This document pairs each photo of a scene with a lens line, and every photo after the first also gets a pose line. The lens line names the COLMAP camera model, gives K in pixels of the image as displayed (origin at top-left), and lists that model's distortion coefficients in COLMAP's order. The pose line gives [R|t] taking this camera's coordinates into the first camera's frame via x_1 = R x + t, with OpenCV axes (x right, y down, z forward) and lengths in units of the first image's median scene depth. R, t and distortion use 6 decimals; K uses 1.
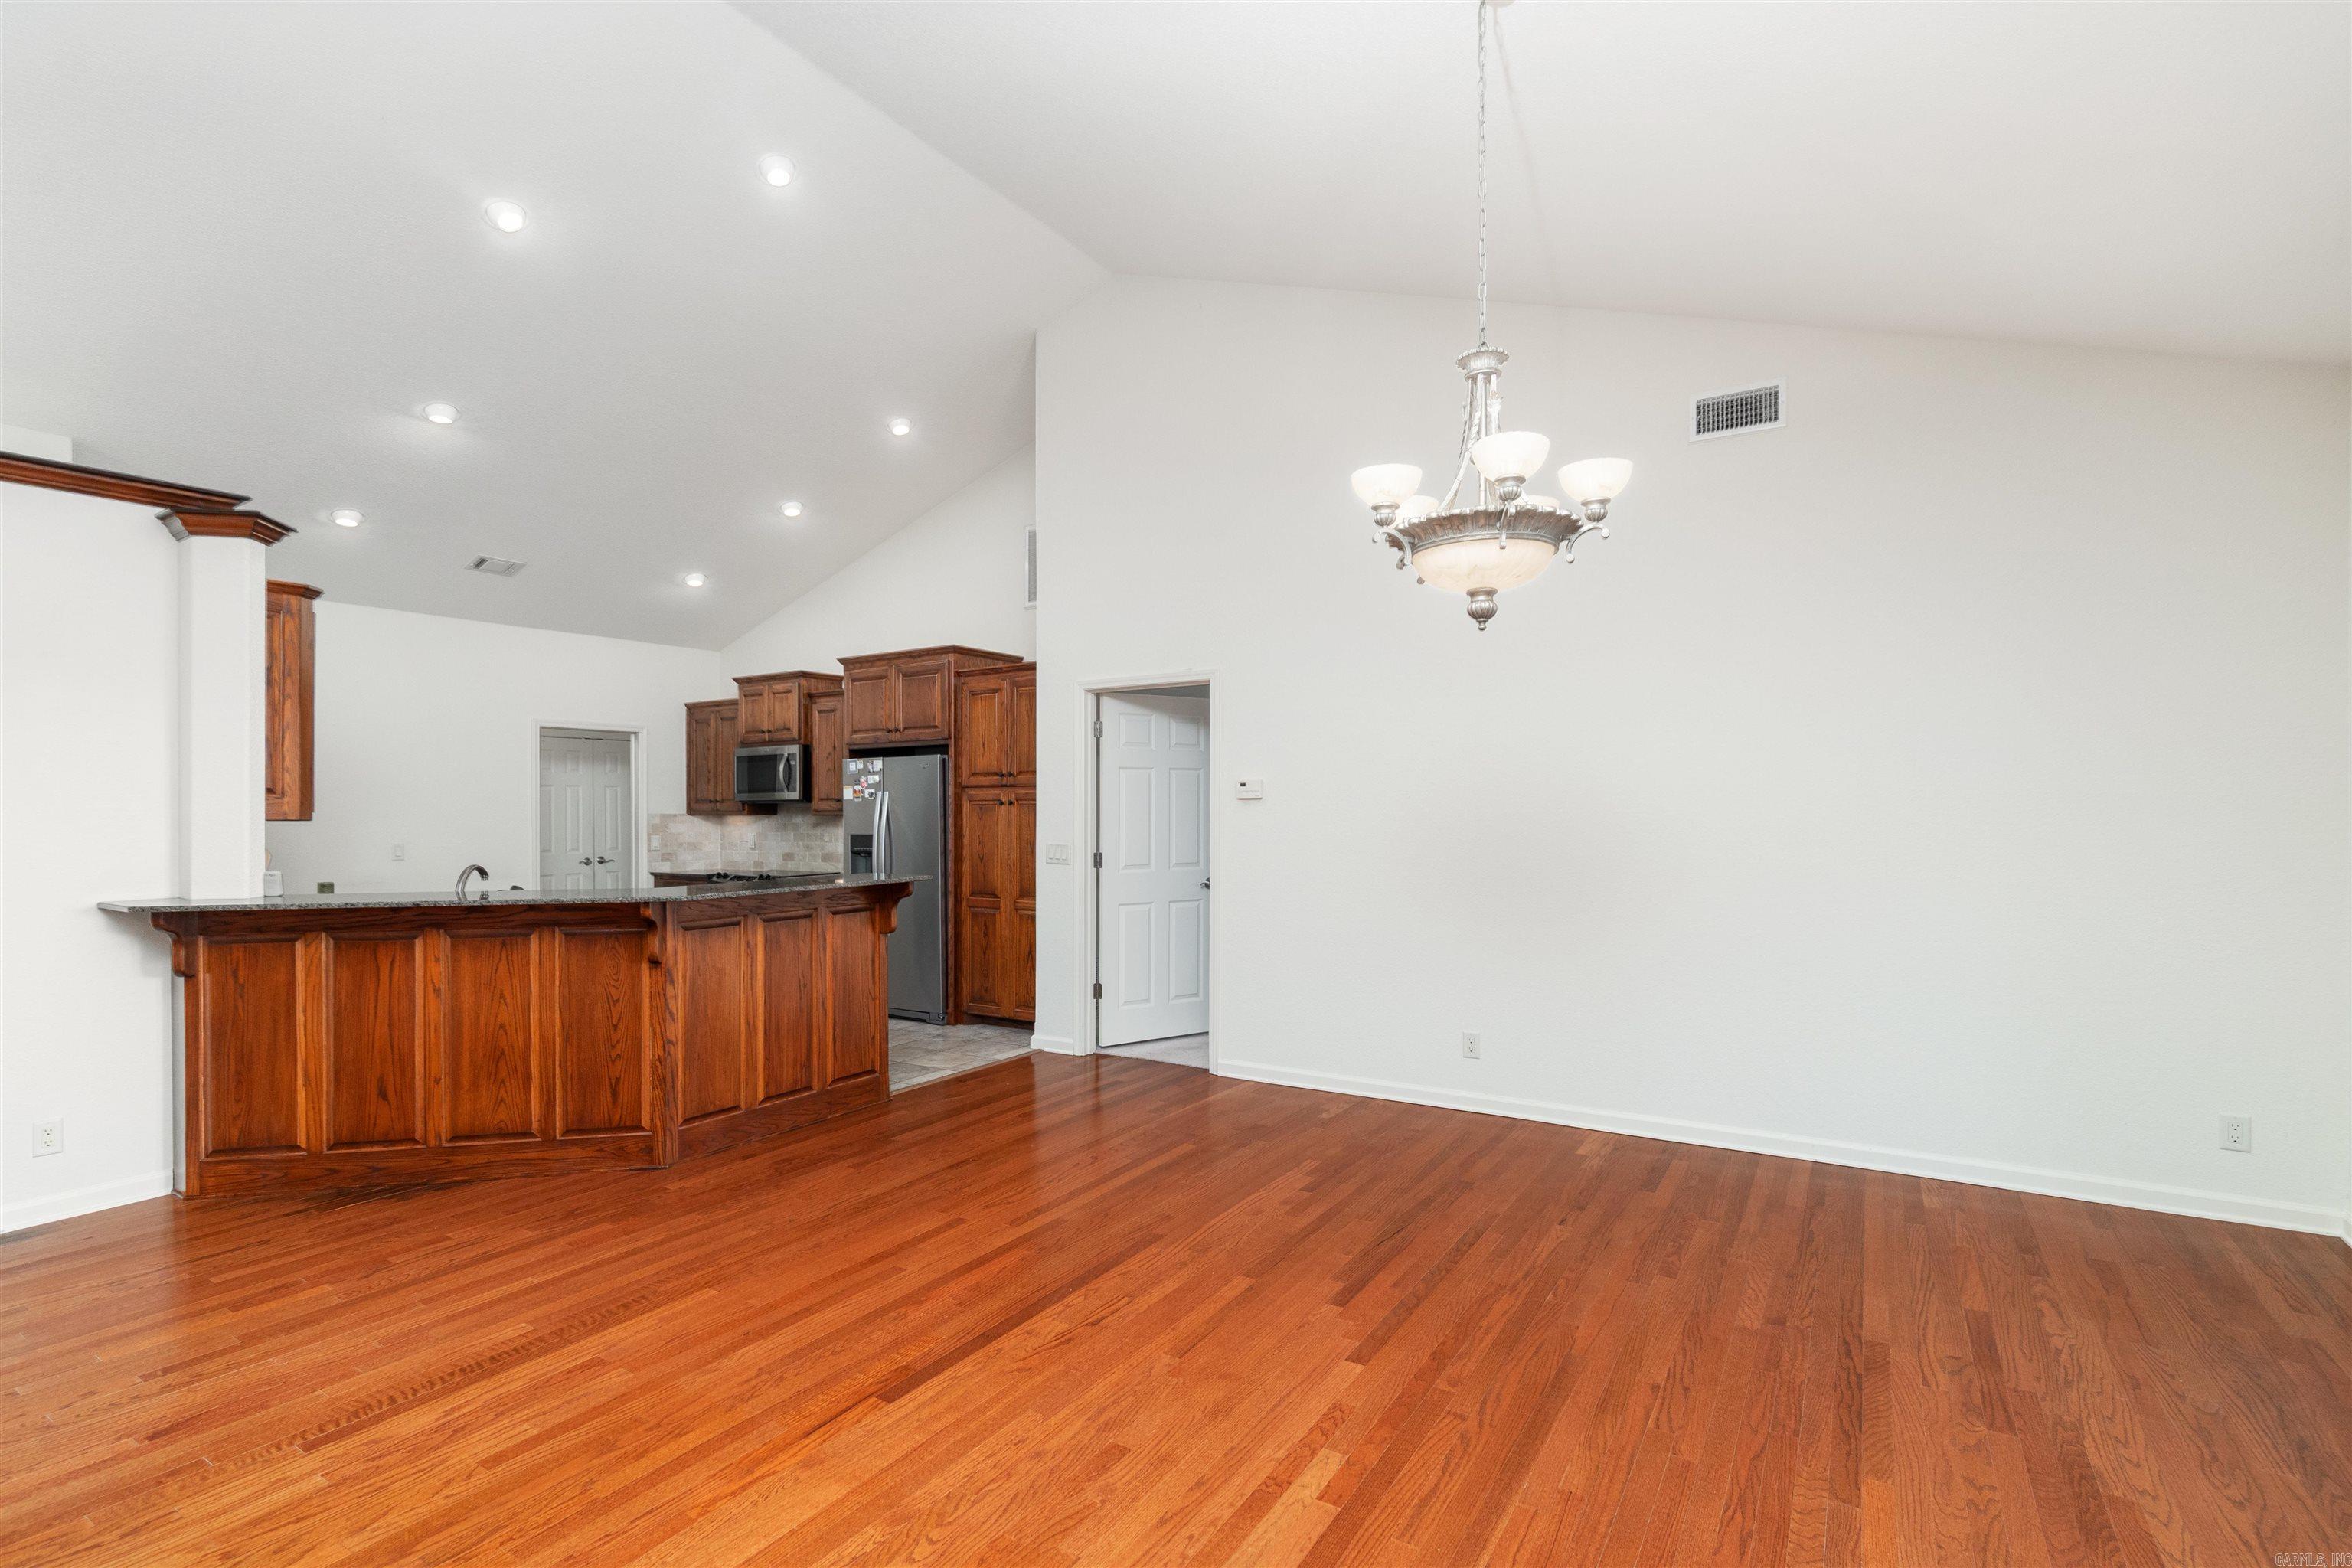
lens RADIAL K [[1064.4, 0, 1176.0], [0, 1064.4, 784.0], [0, 0, 1]] dist [-0.000247, -0.000021]
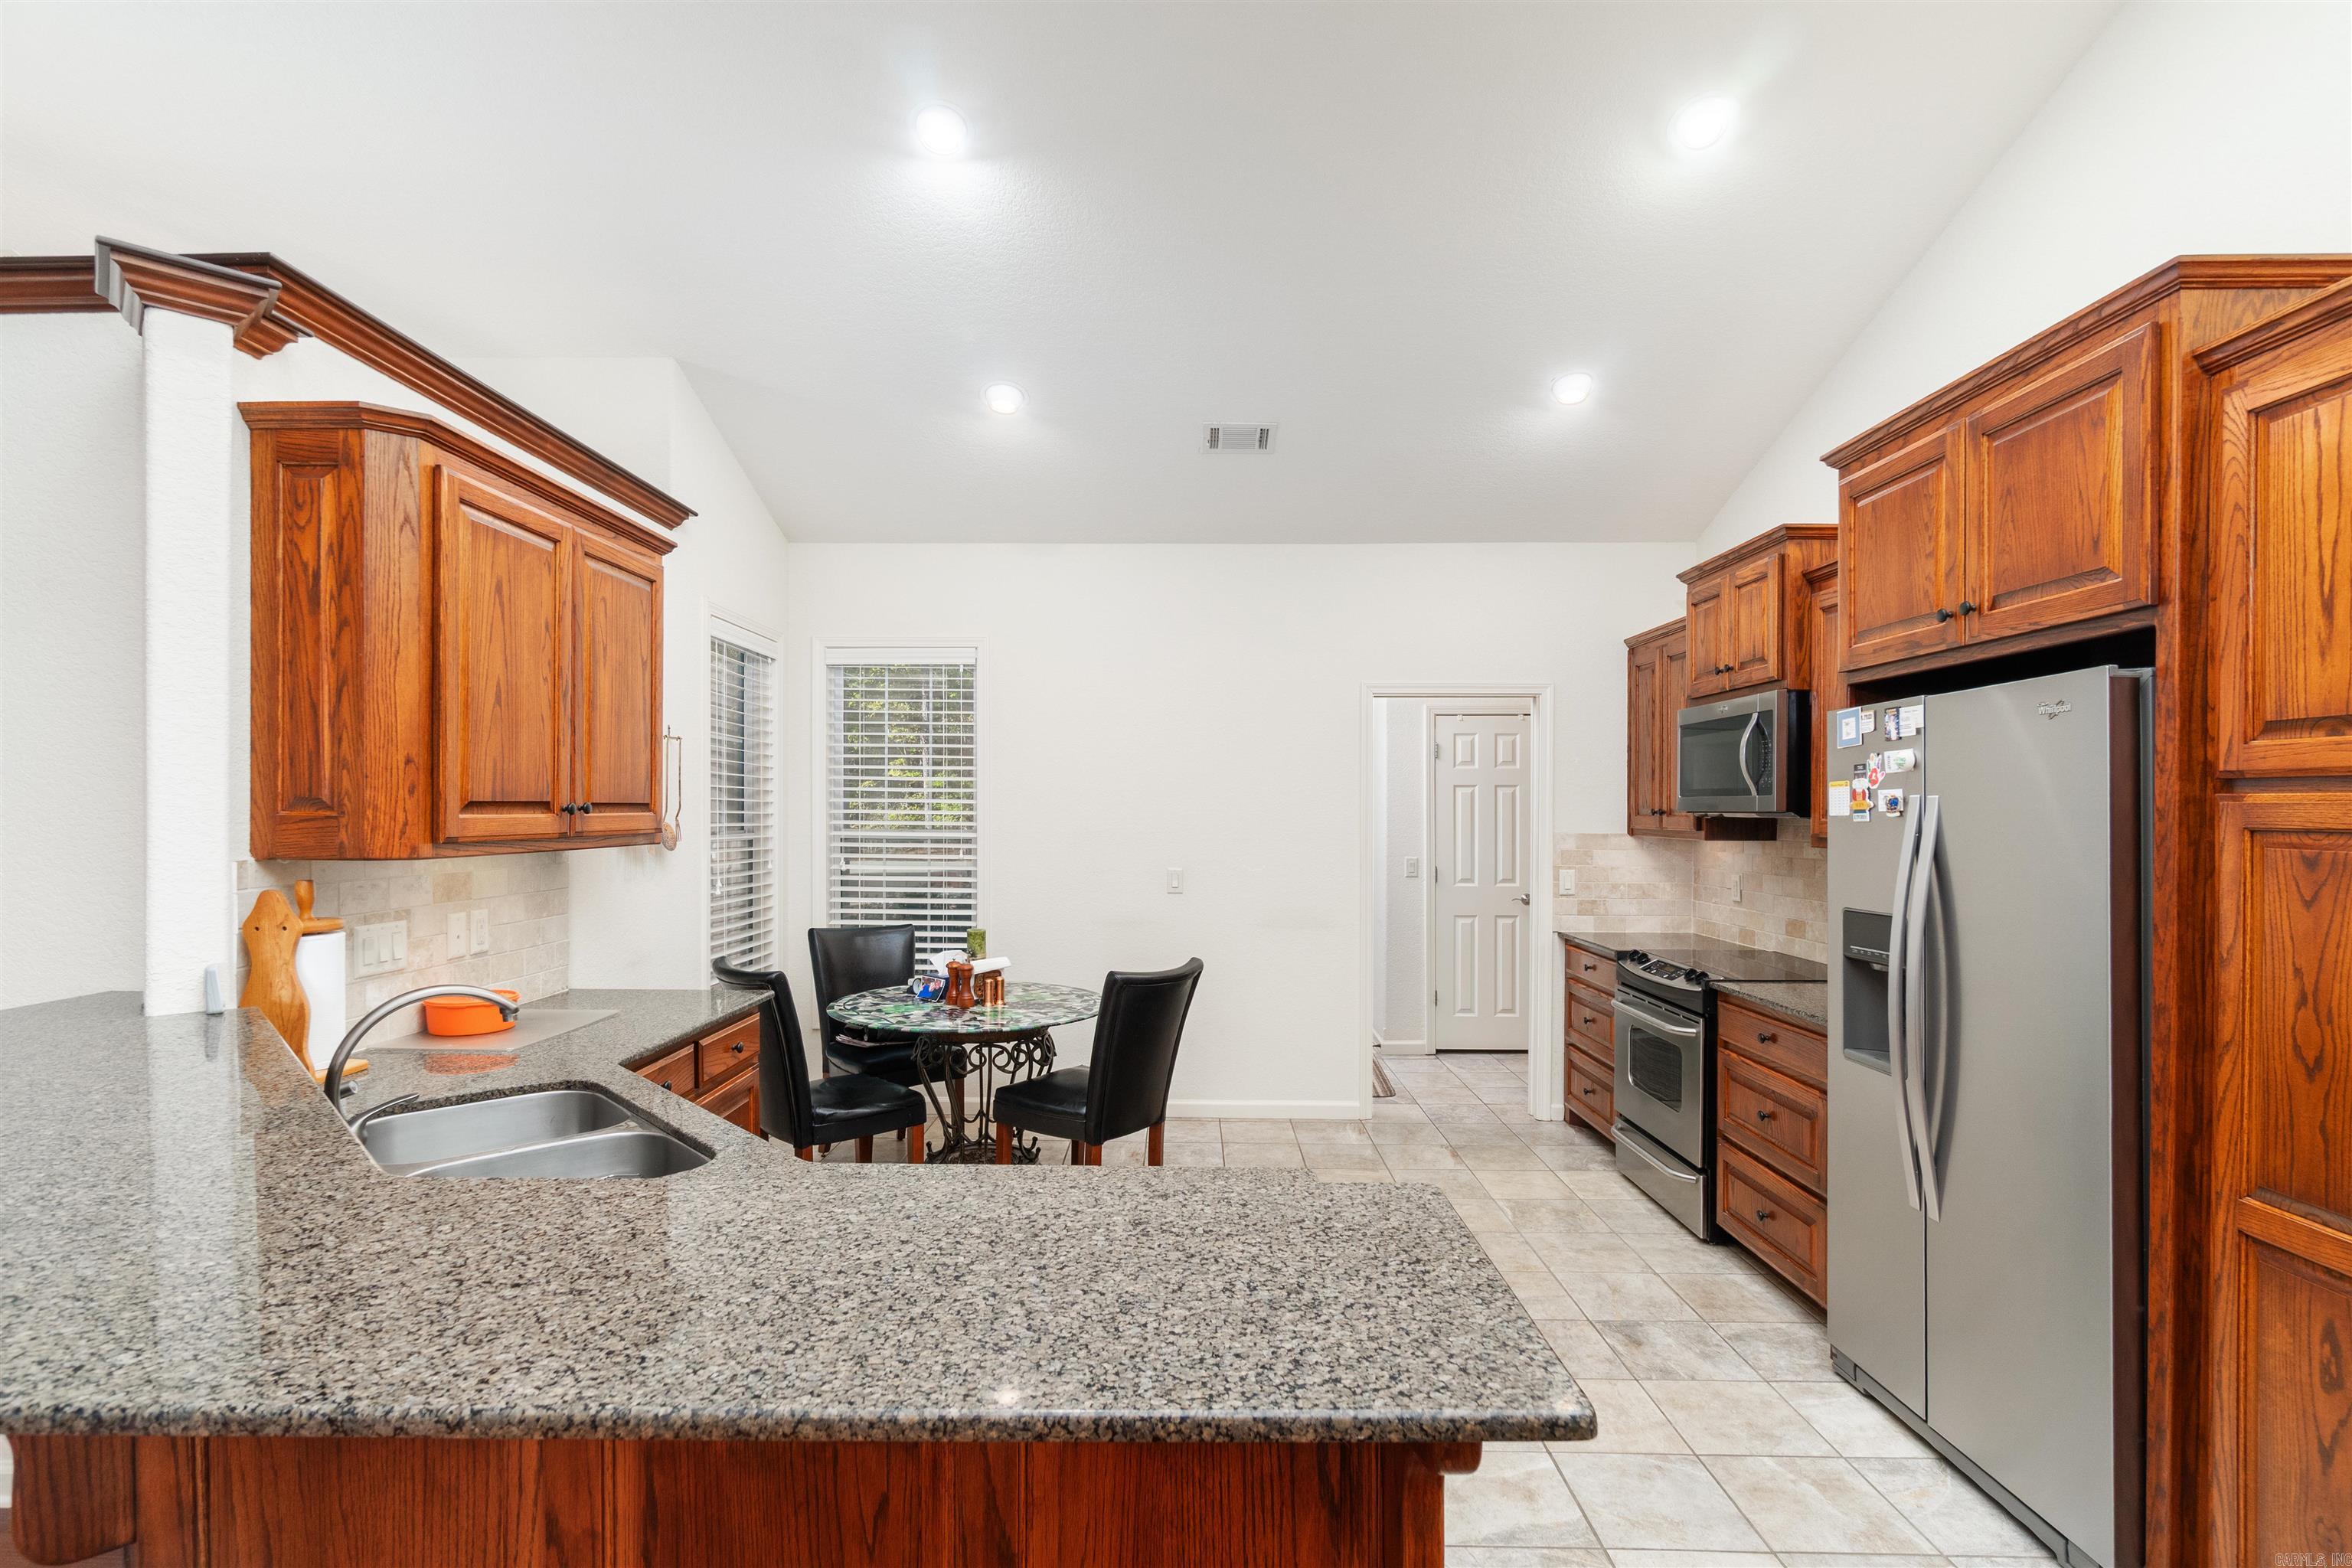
lens RADIAL K [[1123.0, 0, 1175.9], [0, 1123.0, 808.4], [0, 0, 1]] dist [0.000075, 0.000392]
pose [[0.522469, 0.007161, -0.852628, -0.090996], [0.011867, 0.999807, 0.015669, 0.002914], [0.852575, -0.018304, 0.522283, 0.596171]]
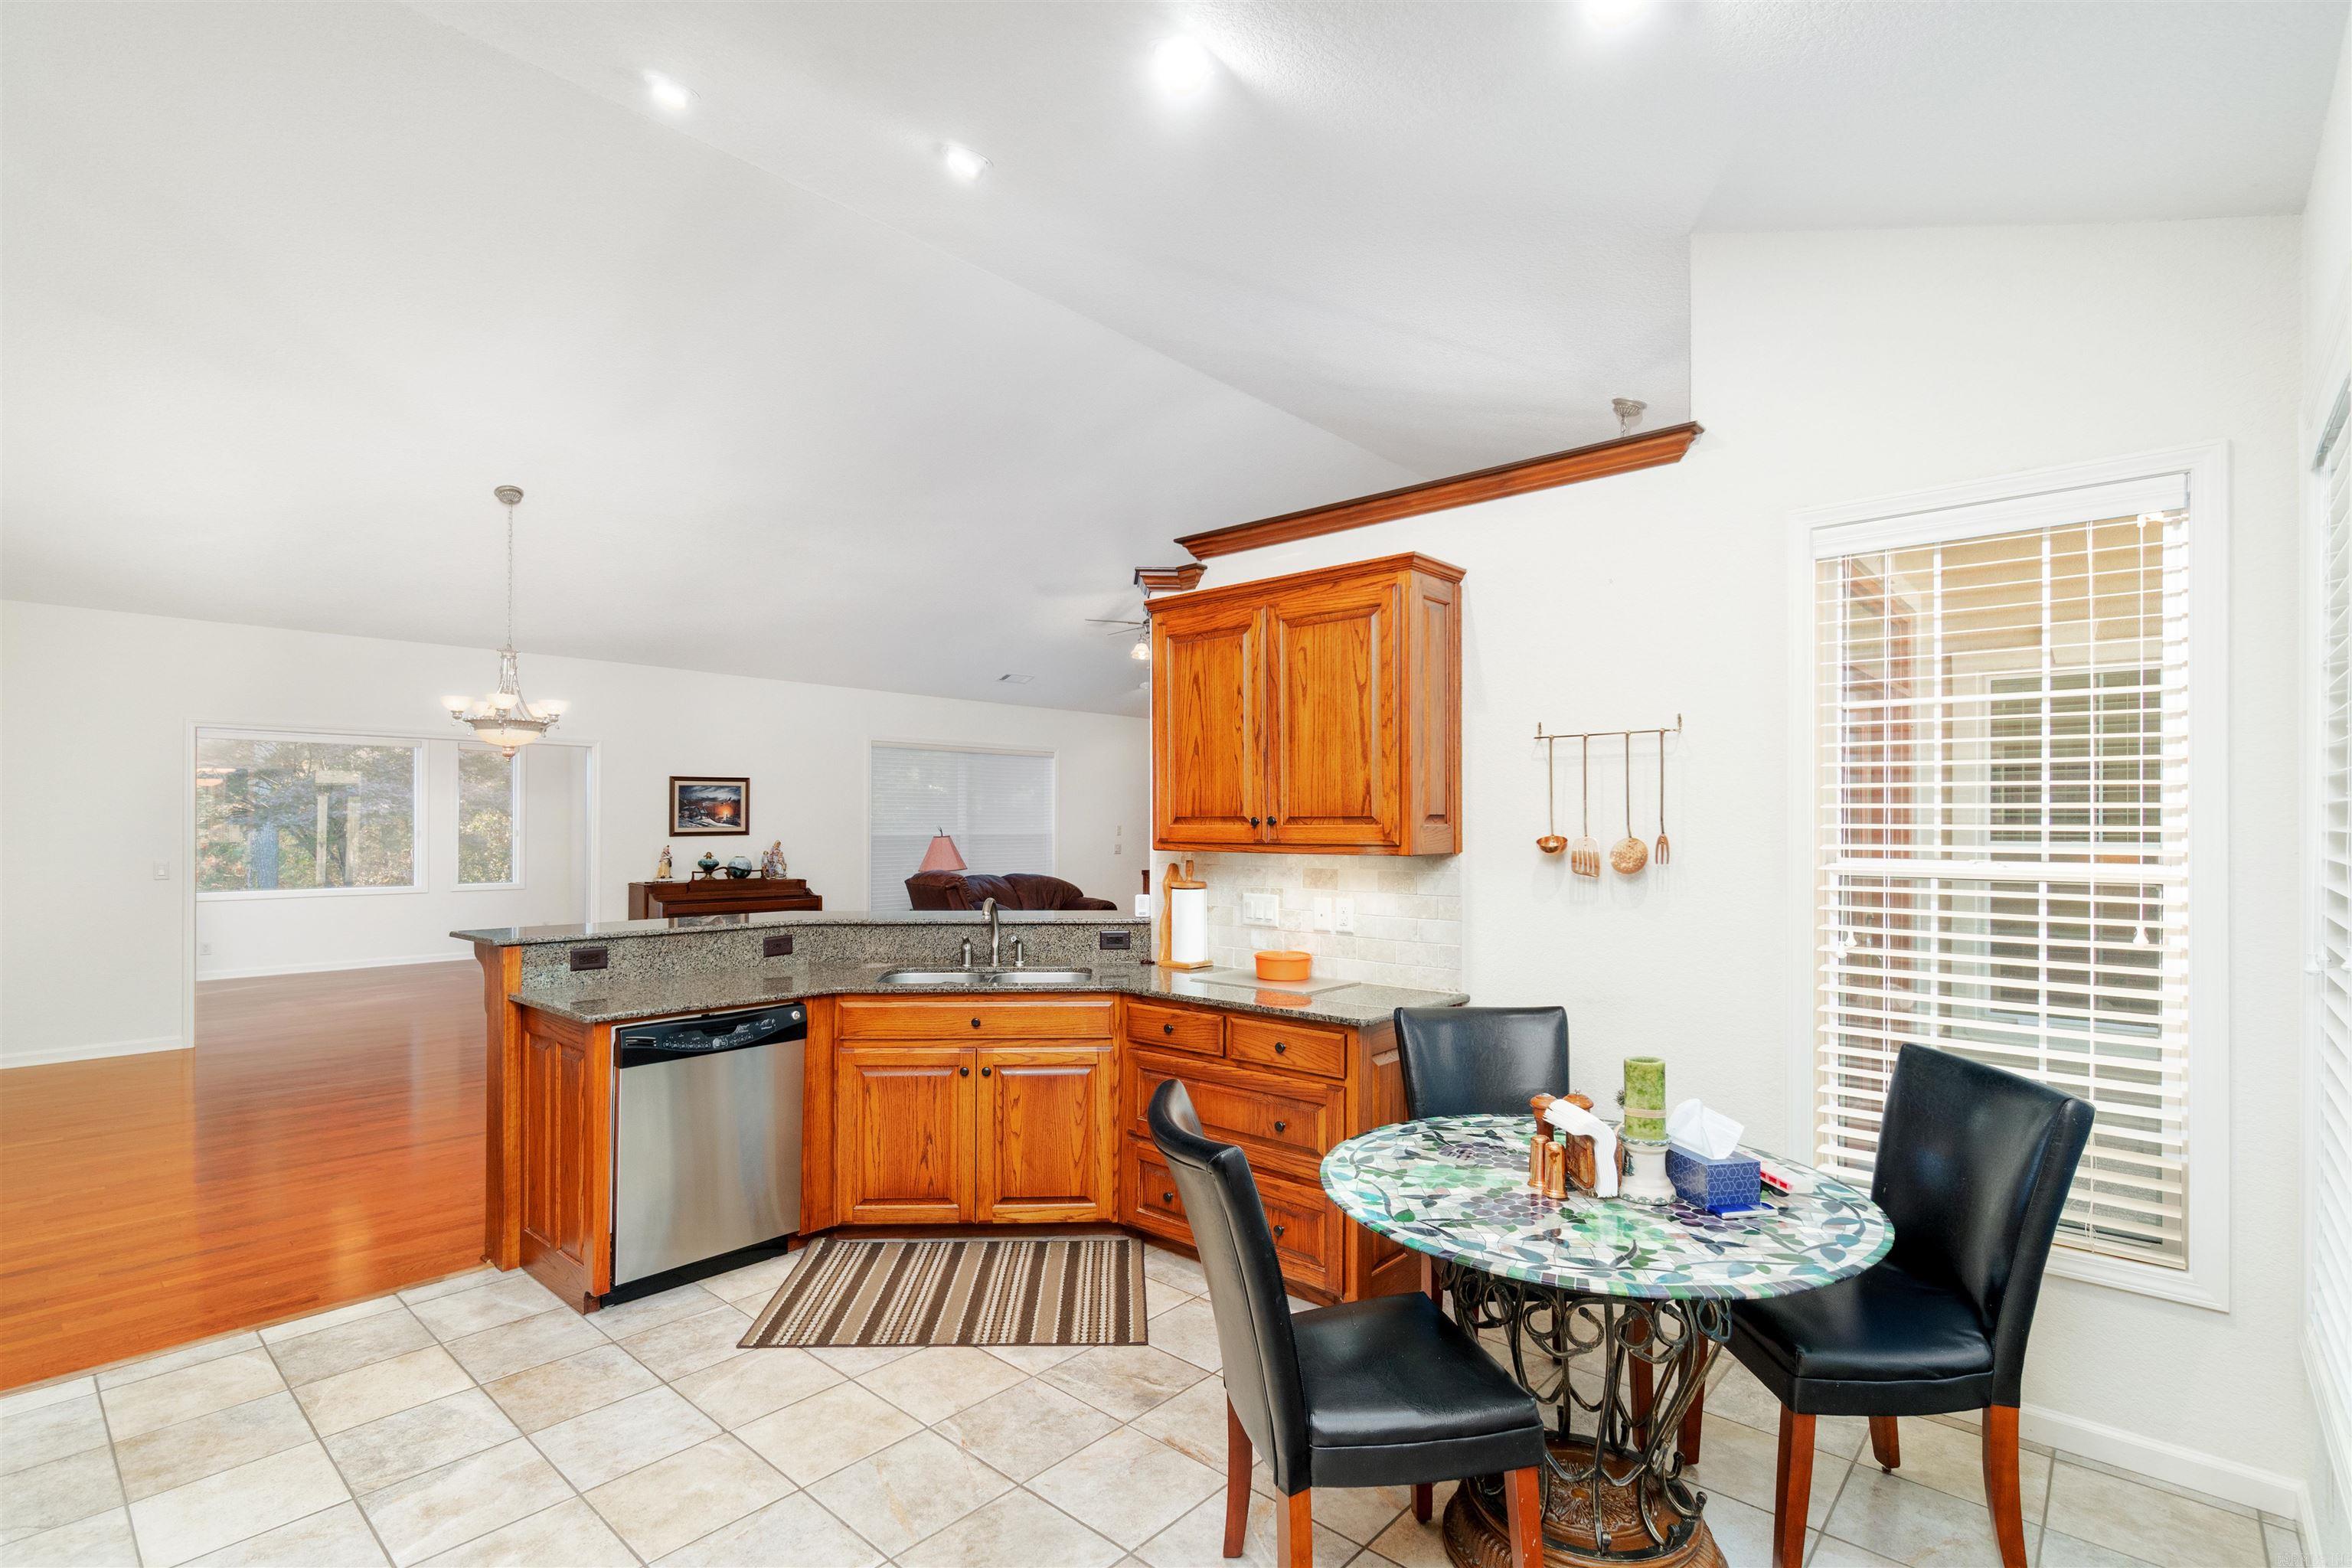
lens RADIAL K [[1064.4, 0, 1176.0], [0, 1064.4, 784.0], [0, 0, 1]] dist [-0.000247, -0.000021]
pose [[-0.988319, 0.007396, 0.152219, -0.486279], [-0.002978, 0.997694, -0.067814, 0.019664], [-0.152369, -0.067475, -0.986018, 1.020787]]
